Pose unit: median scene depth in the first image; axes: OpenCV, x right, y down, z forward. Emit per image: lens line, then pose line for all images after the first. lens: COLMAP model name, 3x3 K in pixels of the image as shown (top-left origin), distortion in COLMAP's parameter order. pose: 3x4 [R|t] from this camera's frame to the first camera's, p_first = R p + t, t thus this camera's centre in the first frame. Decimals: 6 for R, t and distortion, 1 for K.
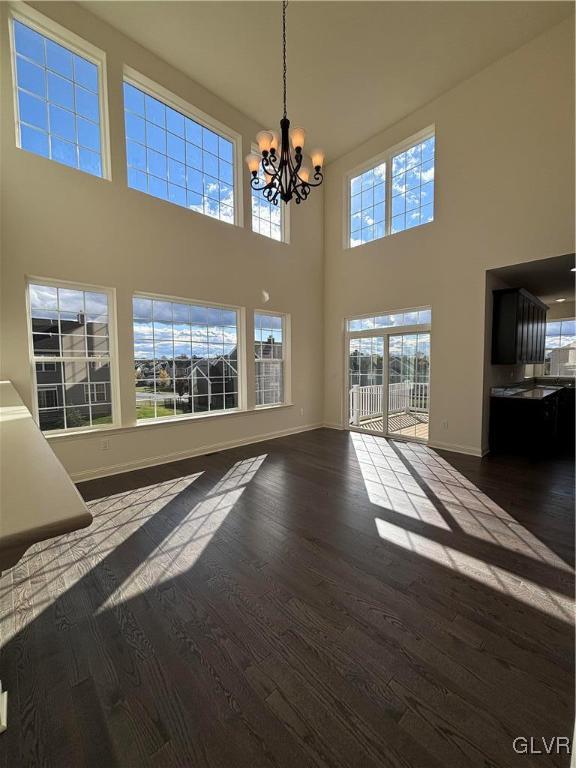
lens RADIAL K [[307.4, 0, 288.1], [0, 307.4, 383.0], [0, 0, 1]] dist [-0.007719, 0.002083]
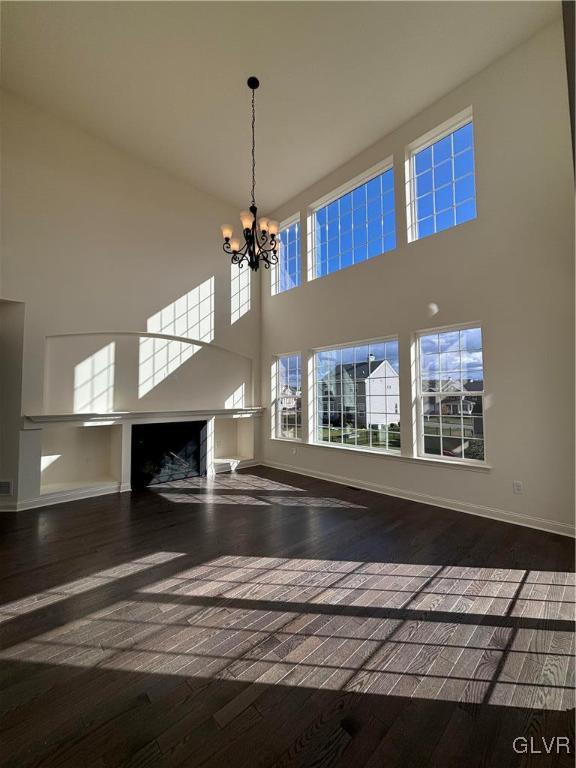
lens RADIAL K [[307.4, 0, 289.4], [0, 307.4, 384.4], [0, 0, 1]] dist [-0.007719, 0.002083]
pose [[0.008193, -0.047119, -0.998856, 0.964626], [-0.056777, 0.997256, -0.047509, -0.063781], [0.998353, 0.057101, 0.005495, 0.941776]]
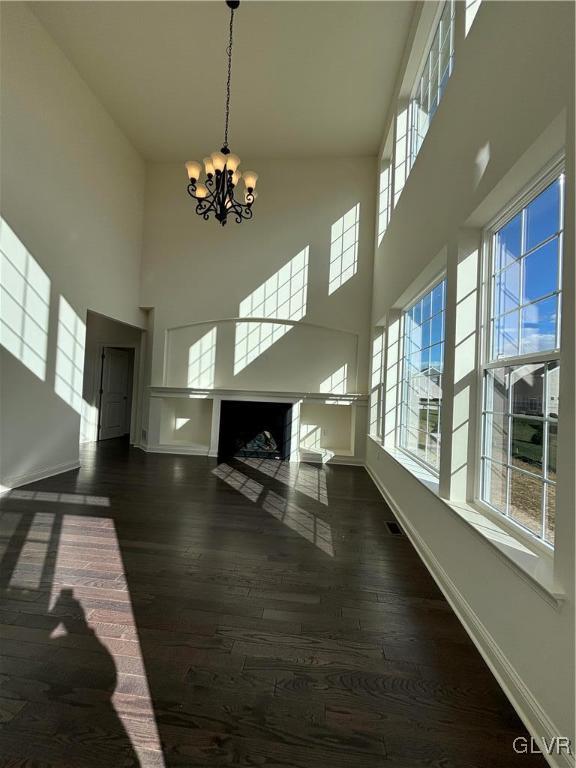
lens RADIAL K [[307.4, 0, 283.3], [0, 307.4, 388.7], [0, 0, 1]] dist [-0.007719, 0.002083]
pose [[-0.755988, -0.036541, -0.653565, 0.399476], [-0.084649, 0.995514, 0.042255, -0.058739], [0.649089, 0.087268, -0.755690, 1.593954]]
